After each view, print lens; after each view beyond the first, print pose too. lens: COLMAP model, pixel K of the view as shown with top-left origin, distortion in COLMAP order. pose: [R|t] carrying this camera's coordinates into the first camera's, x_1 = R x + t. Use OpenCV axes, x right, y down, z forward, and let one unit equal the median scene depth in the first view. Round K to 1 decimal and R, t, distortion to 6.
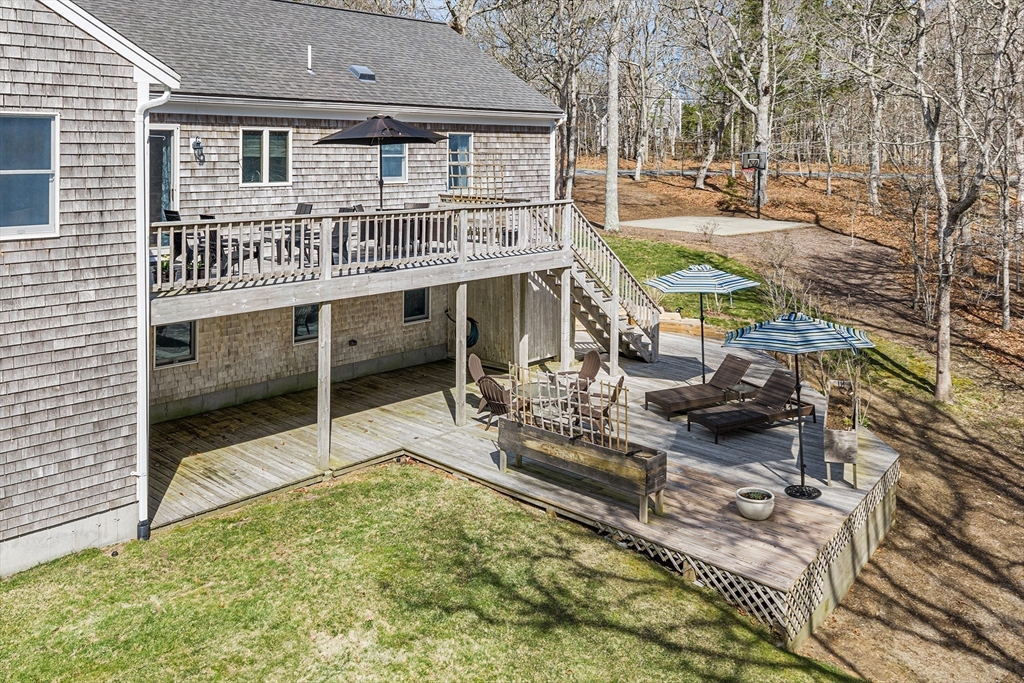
lens RADIAL K [[884.7, 0, 520.4], [0, 884.7, 153.1], [0, 0, 1]] dist [0.002138, 0.006410]
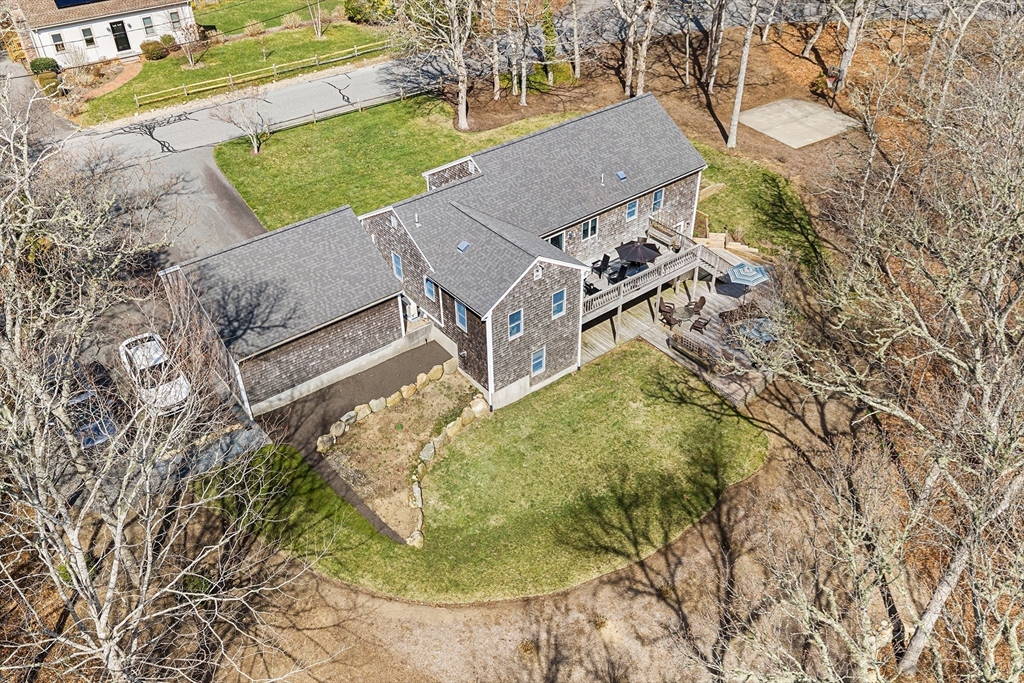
lens RADIAL K [[835.3, 0, 512.0], [0, 835.3, 341.5], [0, 0, 1]] dist [-0.000177, -0.000648]
pose [[0.987640, 0.079696, -0.134966, -0.150182], [0.019708, 0.791109, 0.611357, -1.312678], [0.155496, -0.606460, 0.779761, -1.269671]]
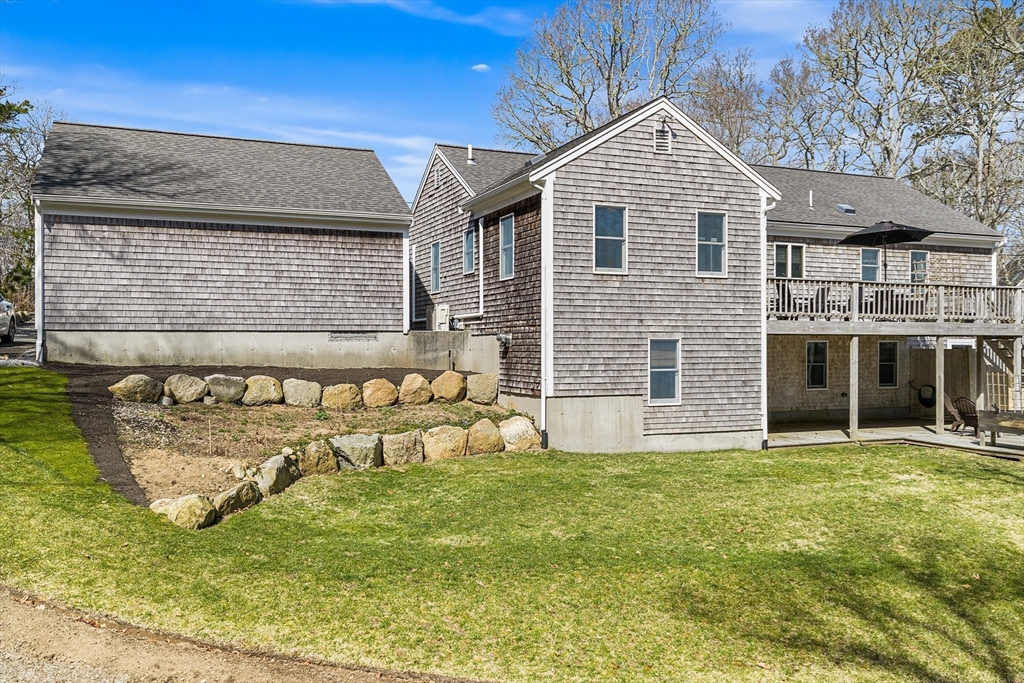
lens RADIAL K [[847.2, 0, 512.0], [0, 847.2, 341.5], [0, 0, 1]] dist [-0.009965, 0.006881]
pose [[0.908159, -0.006515, -0.418575, -0.114535], [0.002734, 0.999950, -0.009631, 0.153446], [0.418617, 0.007602, 0.908131, -0.517582]]
